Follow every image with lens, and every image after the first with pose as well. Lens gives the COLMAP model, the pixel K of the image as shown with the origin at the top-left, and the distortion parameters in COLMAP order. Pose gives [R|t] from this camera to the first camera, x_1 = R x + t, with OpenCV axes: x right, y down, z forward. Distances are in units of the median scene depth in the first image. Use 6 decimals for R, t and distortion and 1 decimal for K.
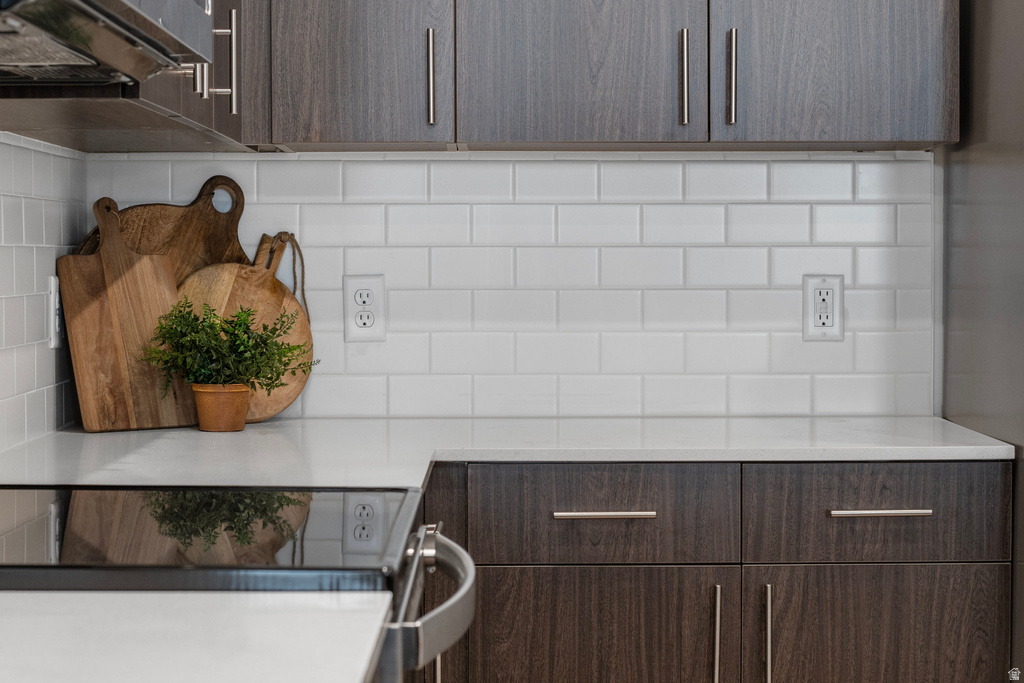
lens RADIAL K [[2252.0, 0, 511.0], [0, 2252.0, 343.6], [0, 0, 1]] dist [-0.055607, 0.000000]
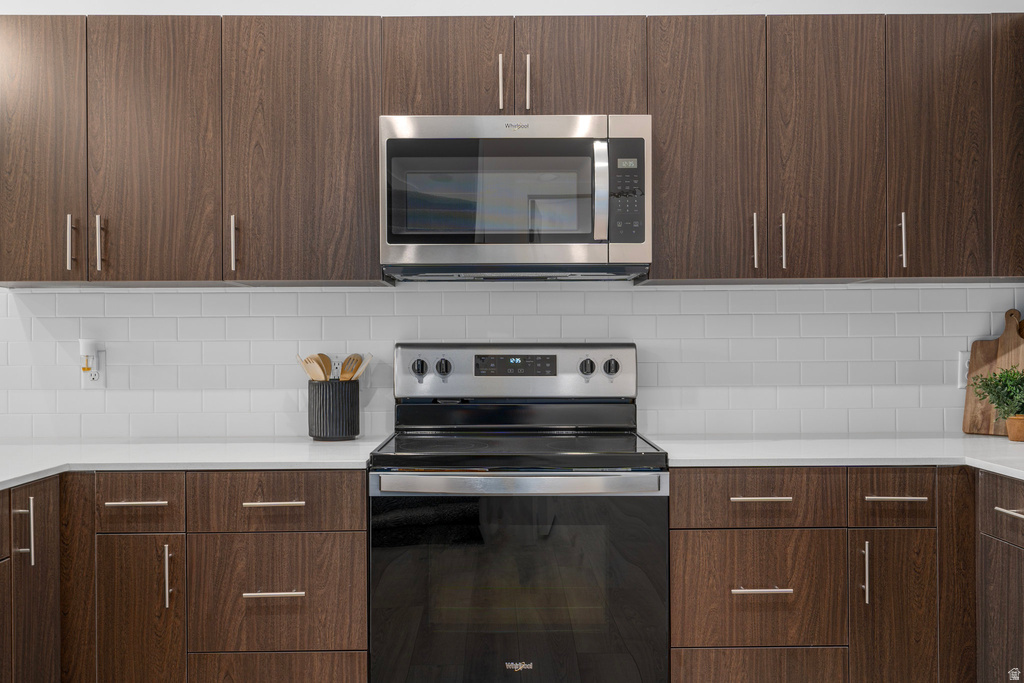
lens RADIAL K [[964.4, 0, 508.5], [0, 964.4, 343.0], [0, 0, 1]] dist [0.014132, 0.000000]
pose [[0.001200, 0.003438, -0.999993, 0.623032], [-0.031476, 0.999499, 0.003399, -0.027112], [0.999504, 0.031472, 0.001307, 0.598045]]
